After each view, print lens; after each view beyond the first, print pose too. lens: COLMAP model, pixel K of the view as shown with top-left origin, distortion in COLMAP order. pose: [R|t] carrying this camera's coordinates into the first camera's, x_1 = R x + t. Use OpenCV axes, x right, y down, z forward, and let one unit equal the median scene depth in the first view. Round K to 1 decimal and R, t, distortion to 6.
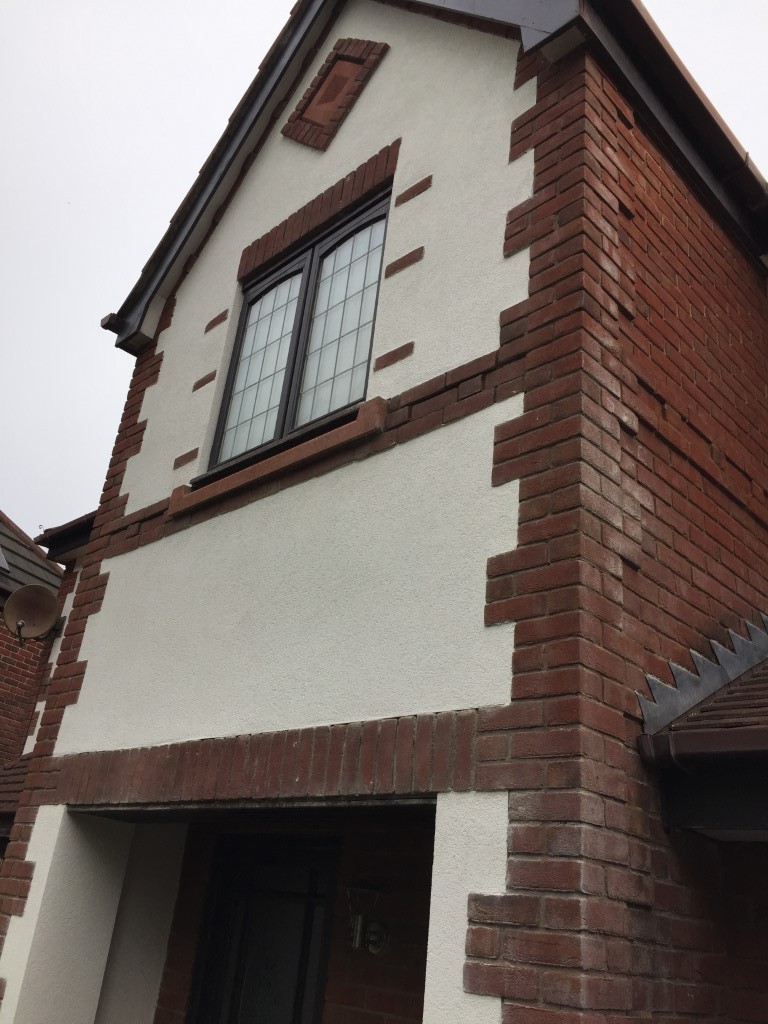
lens RADIAL K [[876.4, 0, 387.9], [0, 876.4, 511.0], [0, 0, 1]] dist [0.044100, 0.000433]
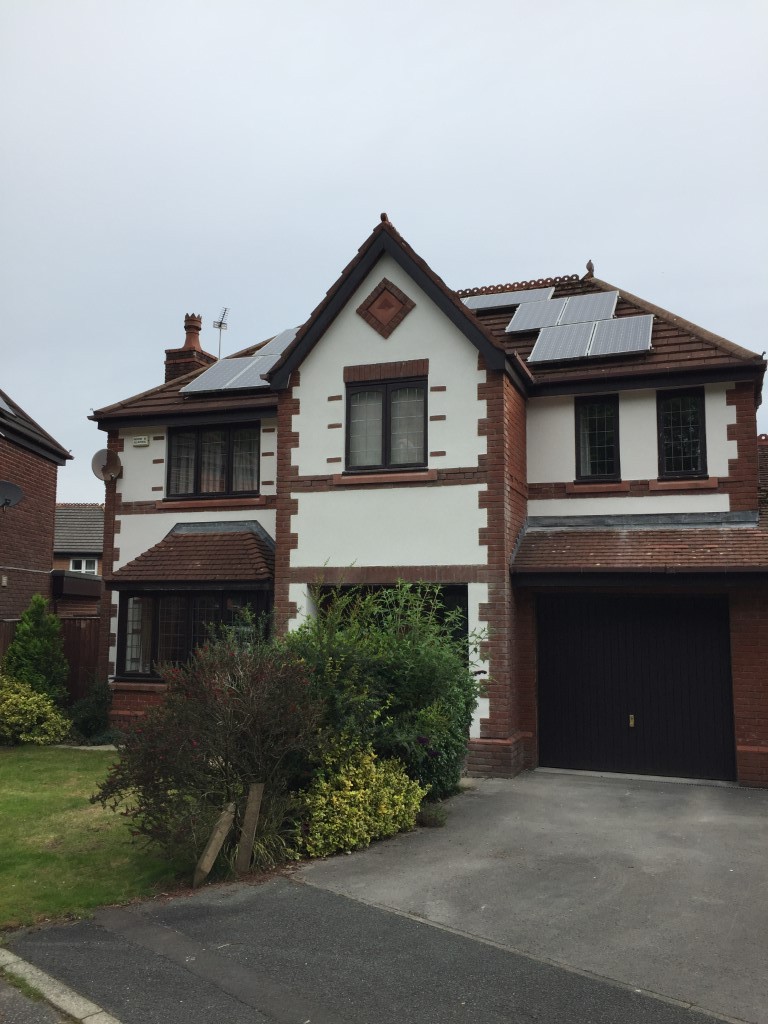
lens RADIAL K [[876.4, 0, 382.6], [0, 876.4, 512.1], [0, 0, 1]] dist [0.044100, 0.000433]
pose [[0.910447, -0.051903, 0.410357, -1.904554], [-0.093374, 0.940696, 0.326147, -1.264252], [-0.402950, -0.335256, 0.851607, -2.204154]]
